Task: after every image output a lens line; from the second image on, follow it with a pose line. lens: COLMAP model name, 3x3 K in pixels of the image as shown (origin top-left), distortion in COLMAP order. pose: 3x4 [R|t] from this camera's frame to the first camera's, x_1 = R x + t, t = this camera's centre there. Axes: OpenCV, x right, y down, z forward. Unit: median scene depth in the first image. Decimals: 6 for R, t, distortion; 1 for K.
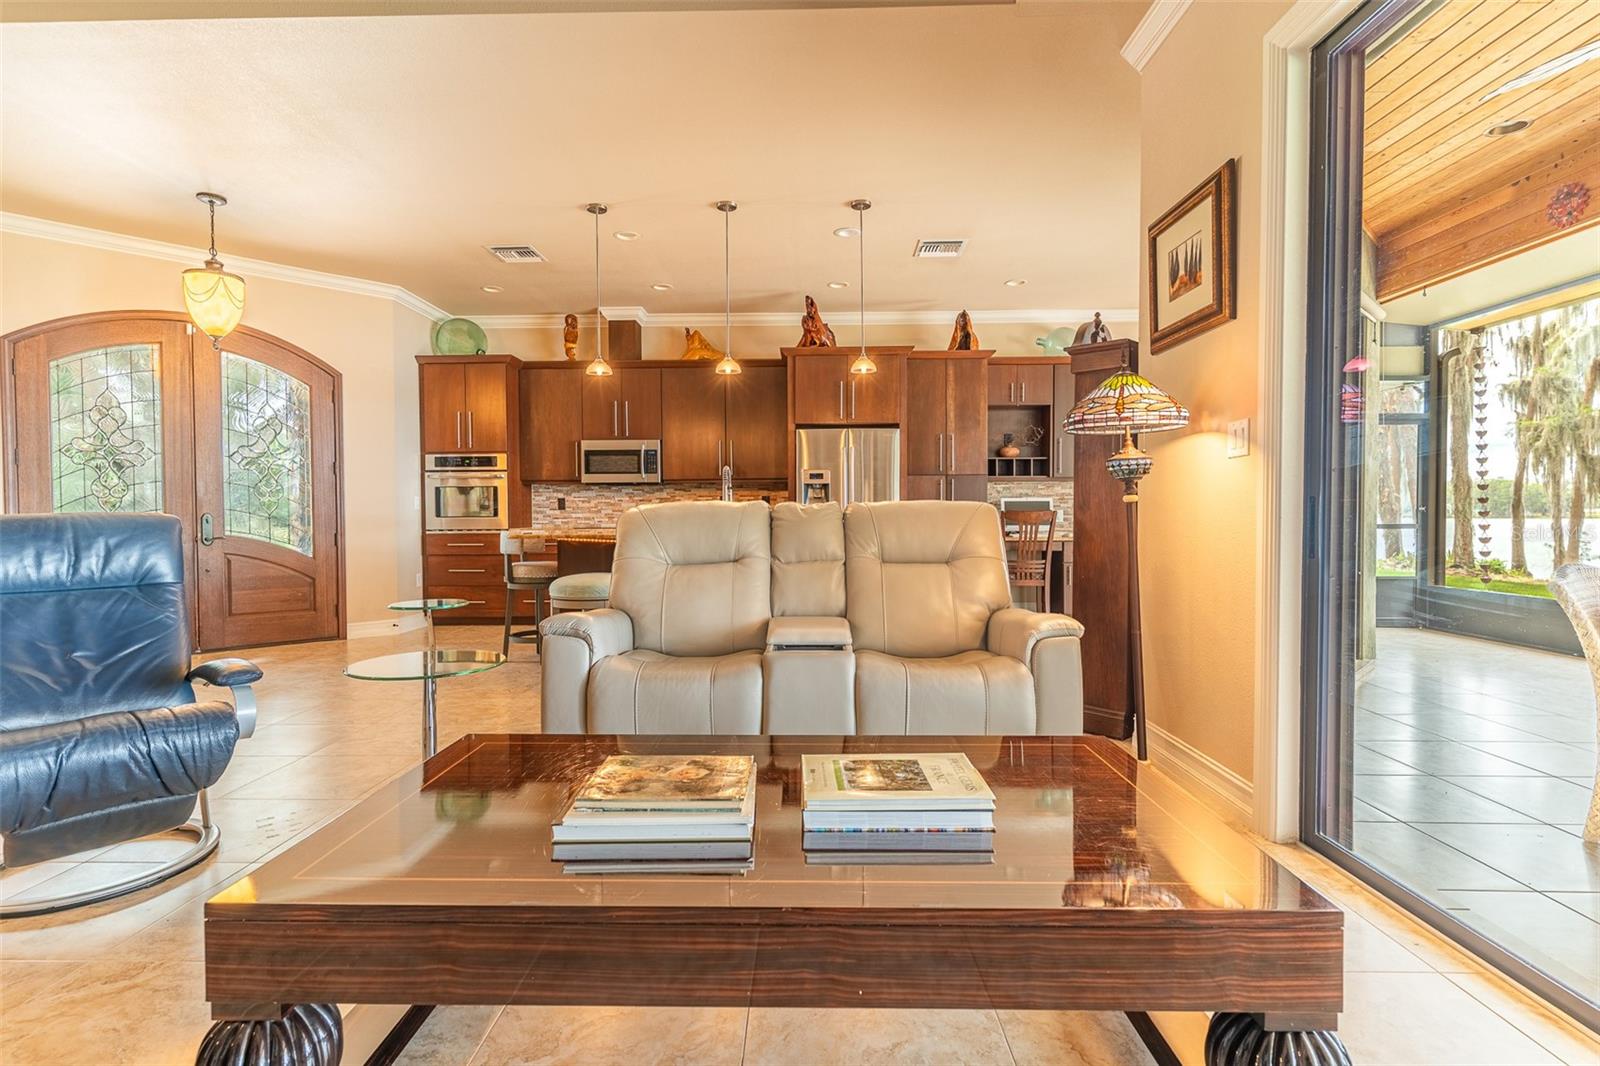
lens RADIAL K [[766.8, 0, 794.4], [0, 766.8, 533.9], [0, 0, 1]] dist [0.000350, 0.000737]
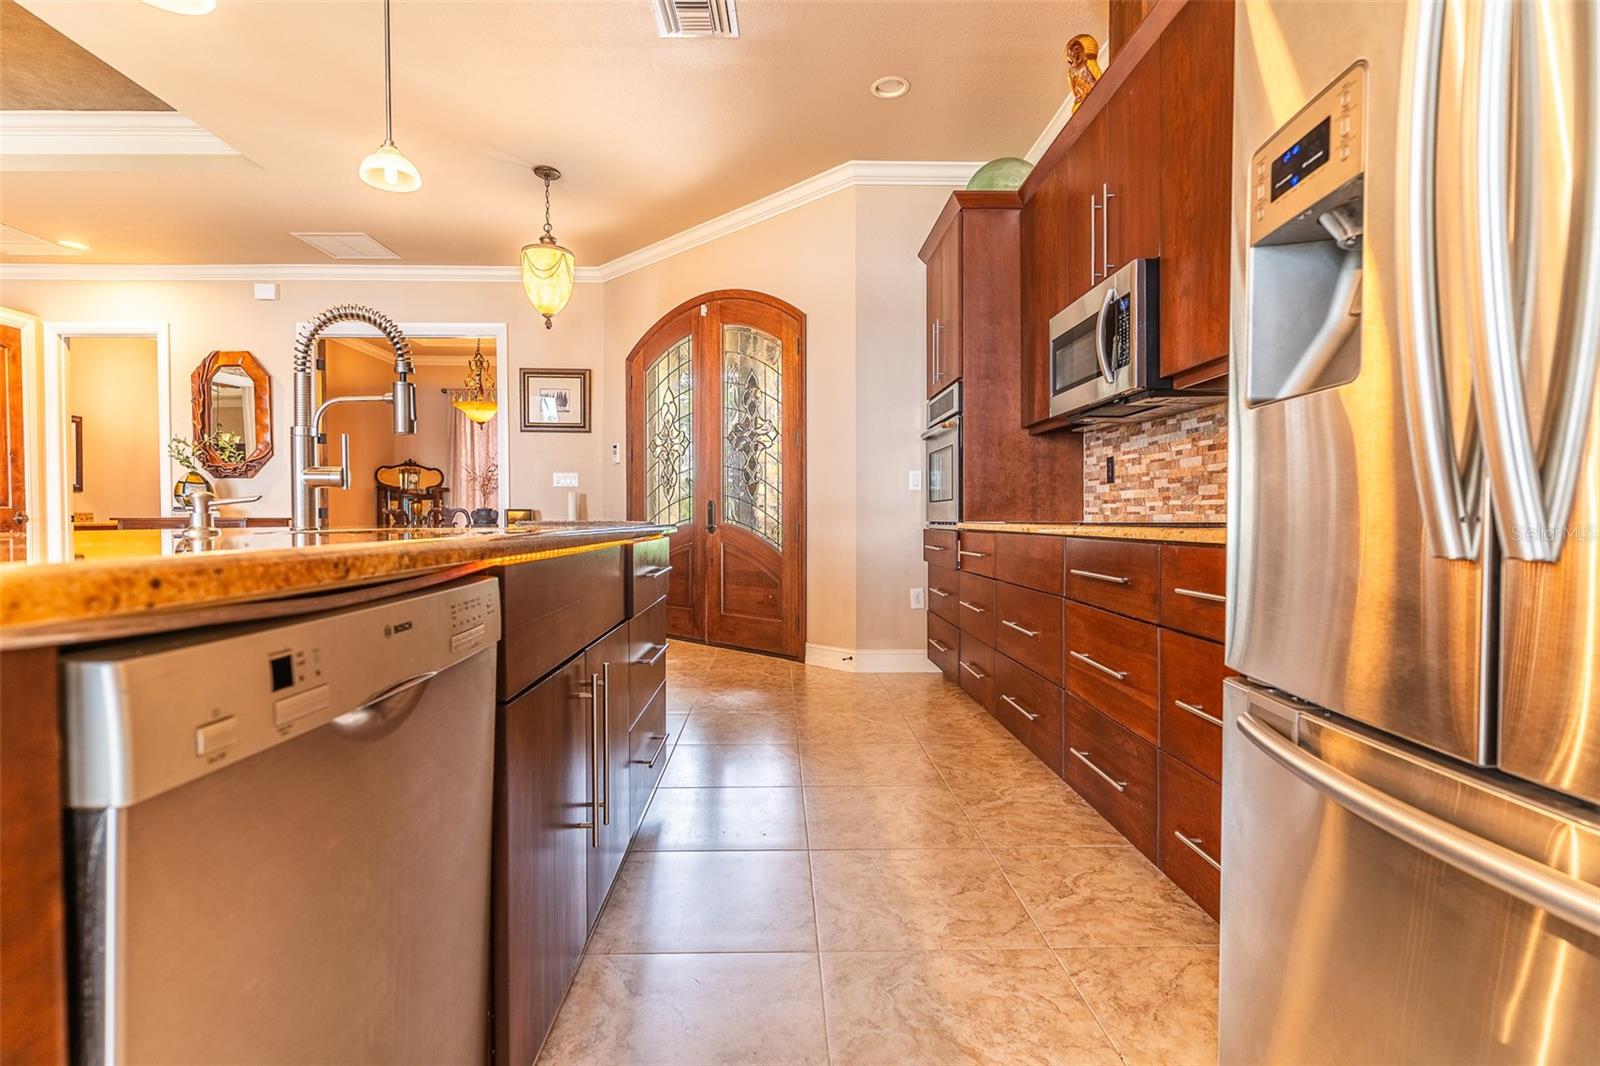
lens RADIAL K [[767.6, 0, 794.3], [0, 767.6, 533.1], [0, 0, 1]] dist [0.000715, -0.000159]
pose [[0.042136, 0.026772, -0.998753, 0.163101], [-0.022275, 0.999418, 0.025850, -0.010652], [0.998864, 0.021158, 0.042708, 0.903081]]
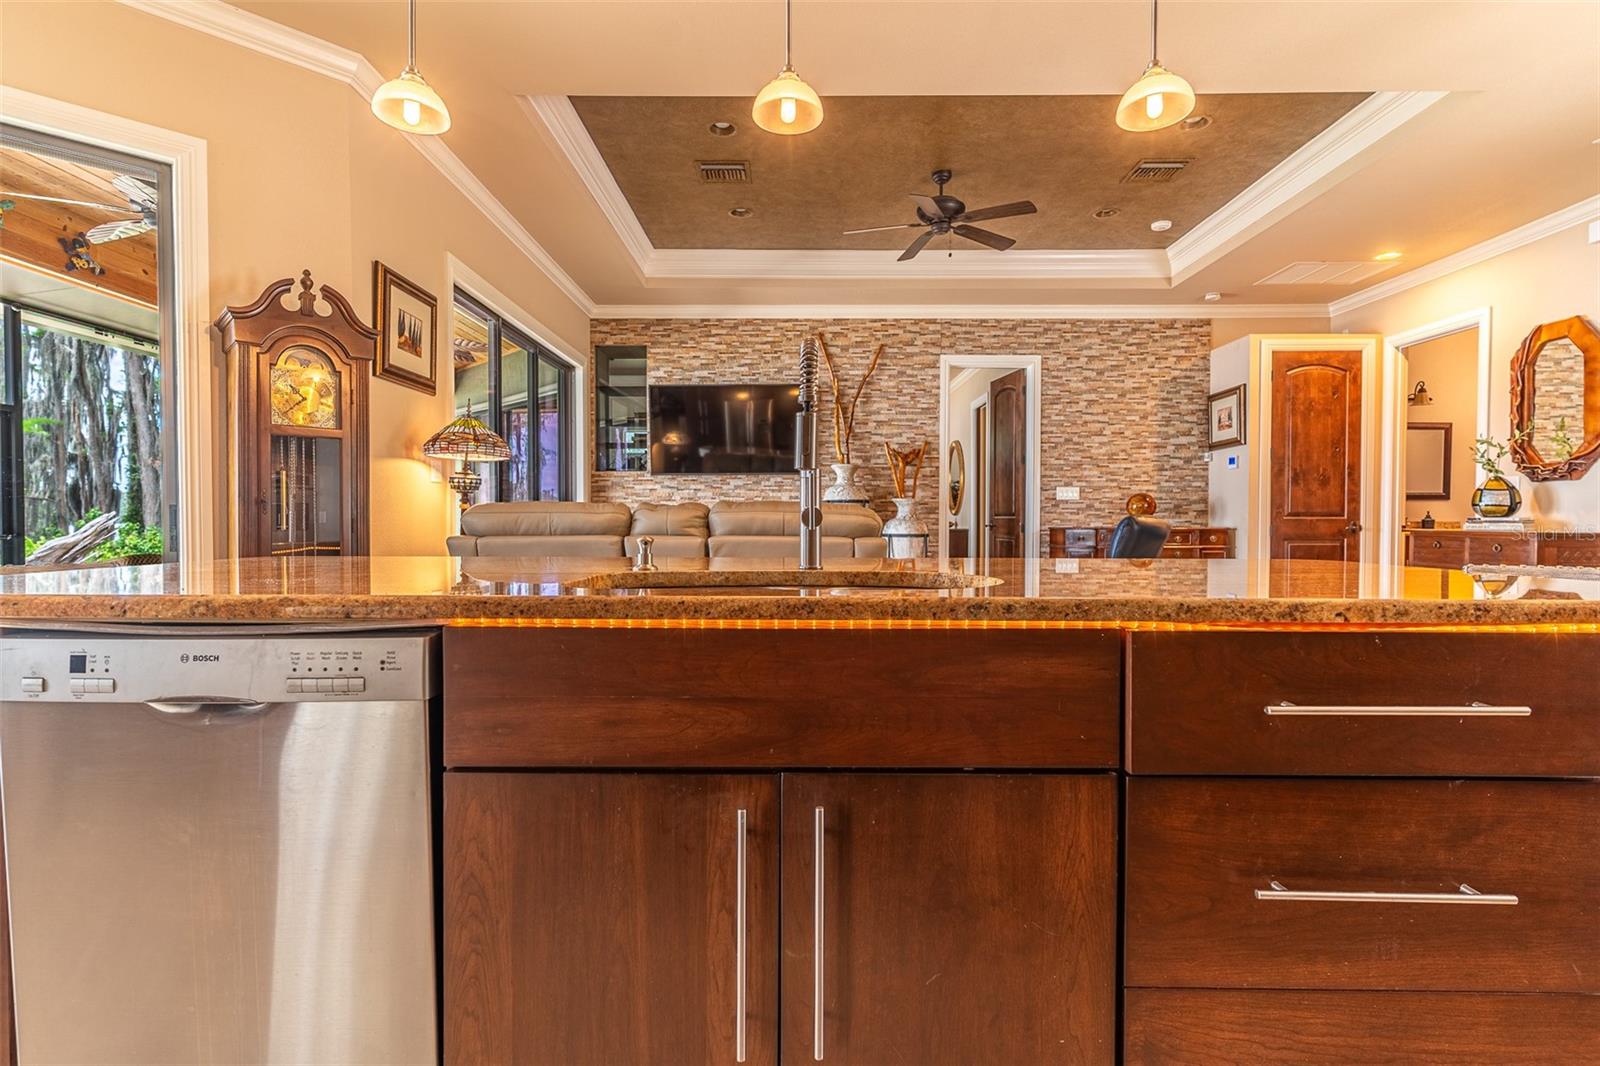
lens RADIAL K [[776.3, 0, 794.2], [0, 776.3, 531.0], [0, 0, 1]] dist [0.001798, 0.001192]
pose [[-0.999925, 0.003617, -0.011702, -0.061282], [0.003121, 0.999108, 0.042111, -0.024028], [0.011843, 0.042072, -0.999044, 1.004309]]
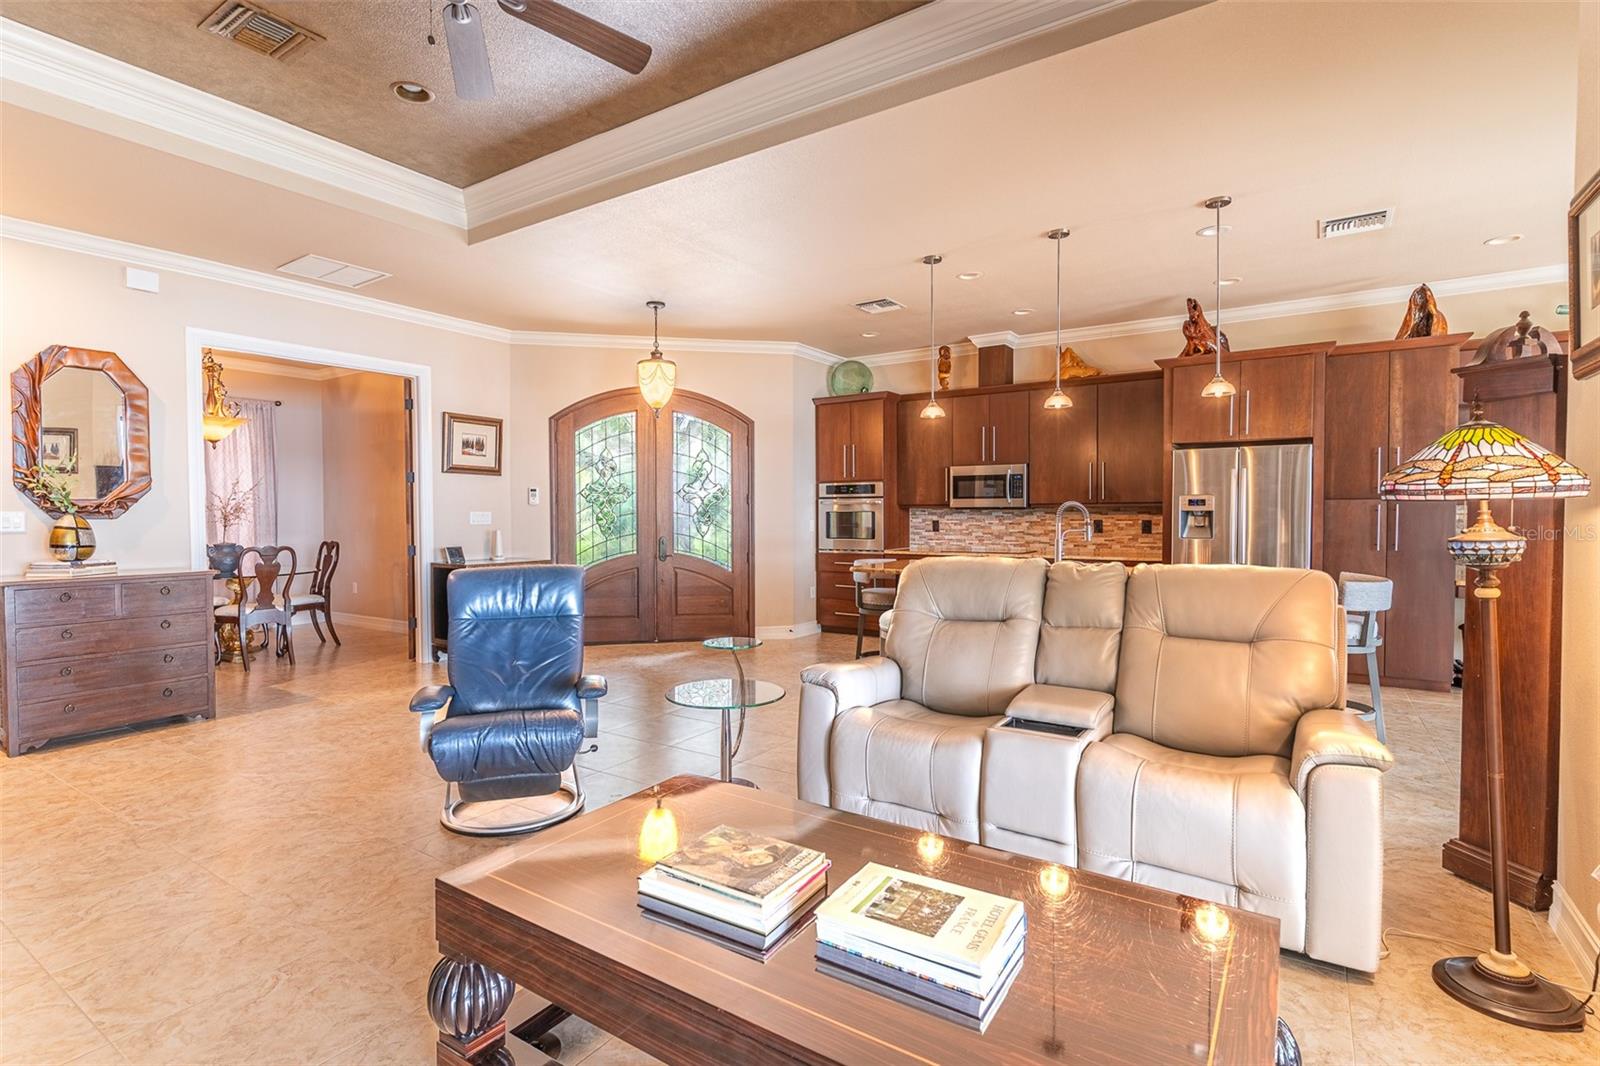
lens RADIAL K [[766.8, 0, 794.4], [0, 766.8, 533.9], [0, 0, 1]] dist [0.000350, 0.000737]
pose [[0.842459, 0.017878, -0.538464, 0.113614], [-0.014295, 0.999839, 0.010832, -0.041911], [0.538571, -0.001428, 0.842579, 0.009871]]
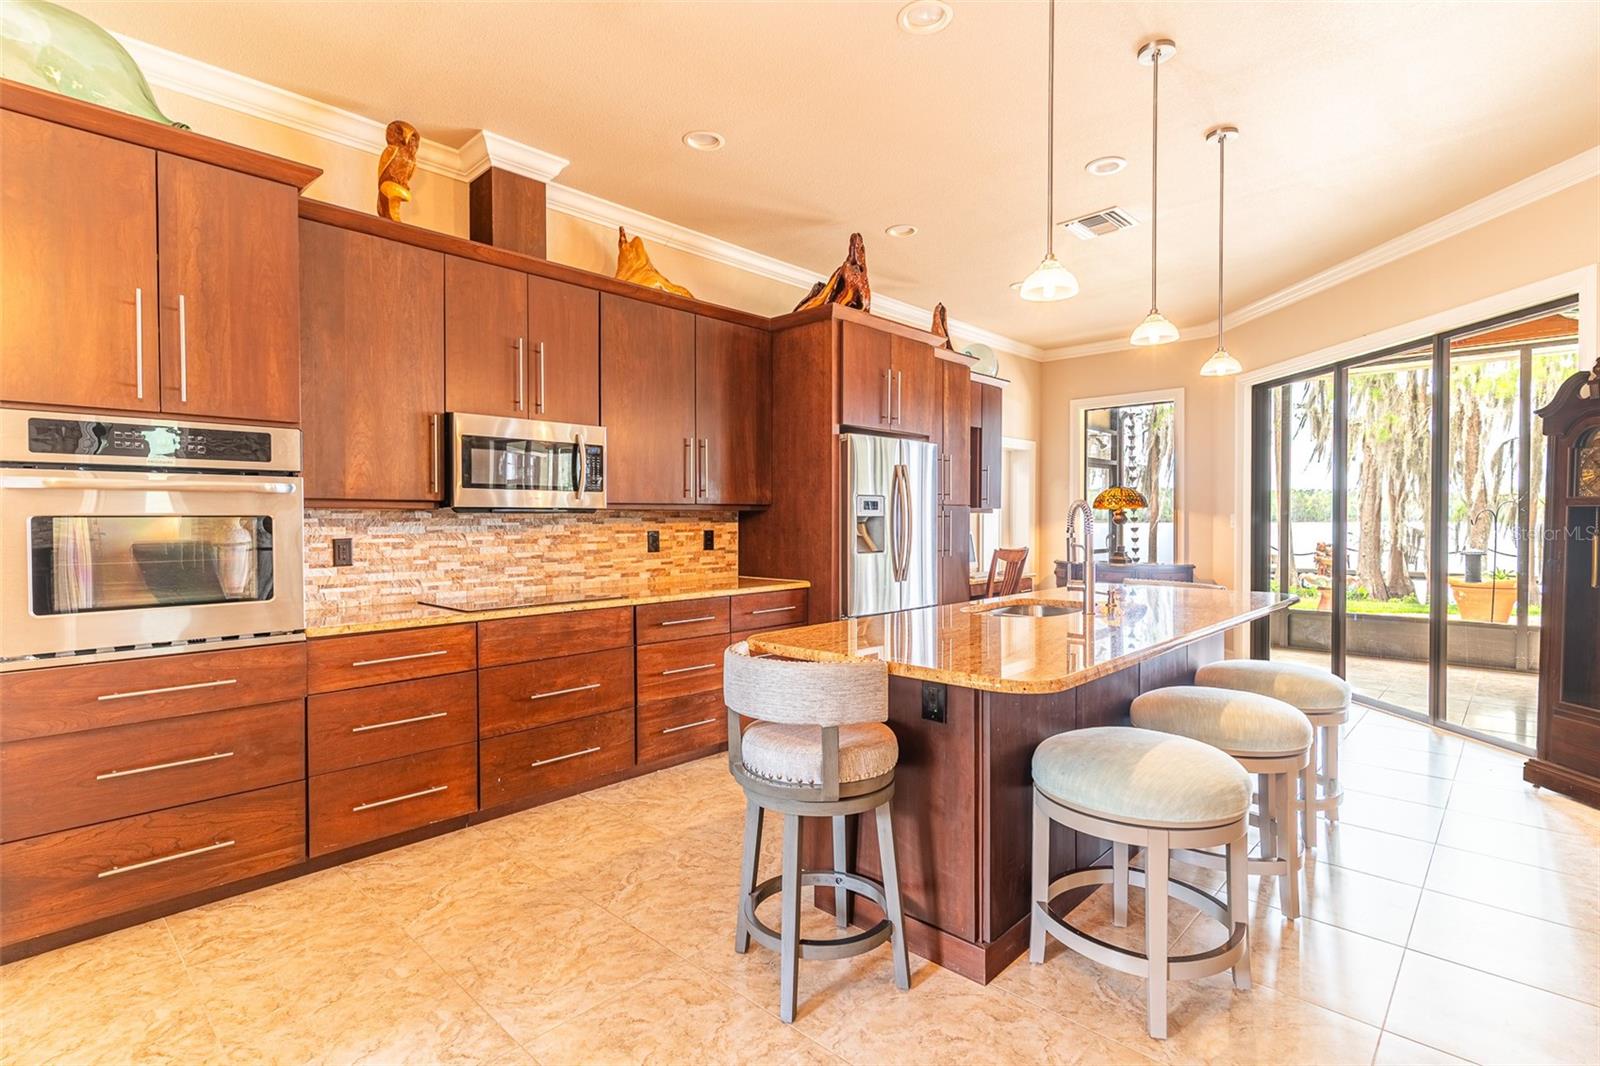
lens RADIAL K [[767.6, 0, 794.3], [0, 767.6, 533.1], [0, 0, 1]] dist [0.000715, -0.000159]
pose [[0.677542, -0.010632, 0.735408, -0.509520], [0.017314, 0.999849, -0.001496, -0.051054], [-0.735281, 0.013746, 0.677623, 0.592649]]
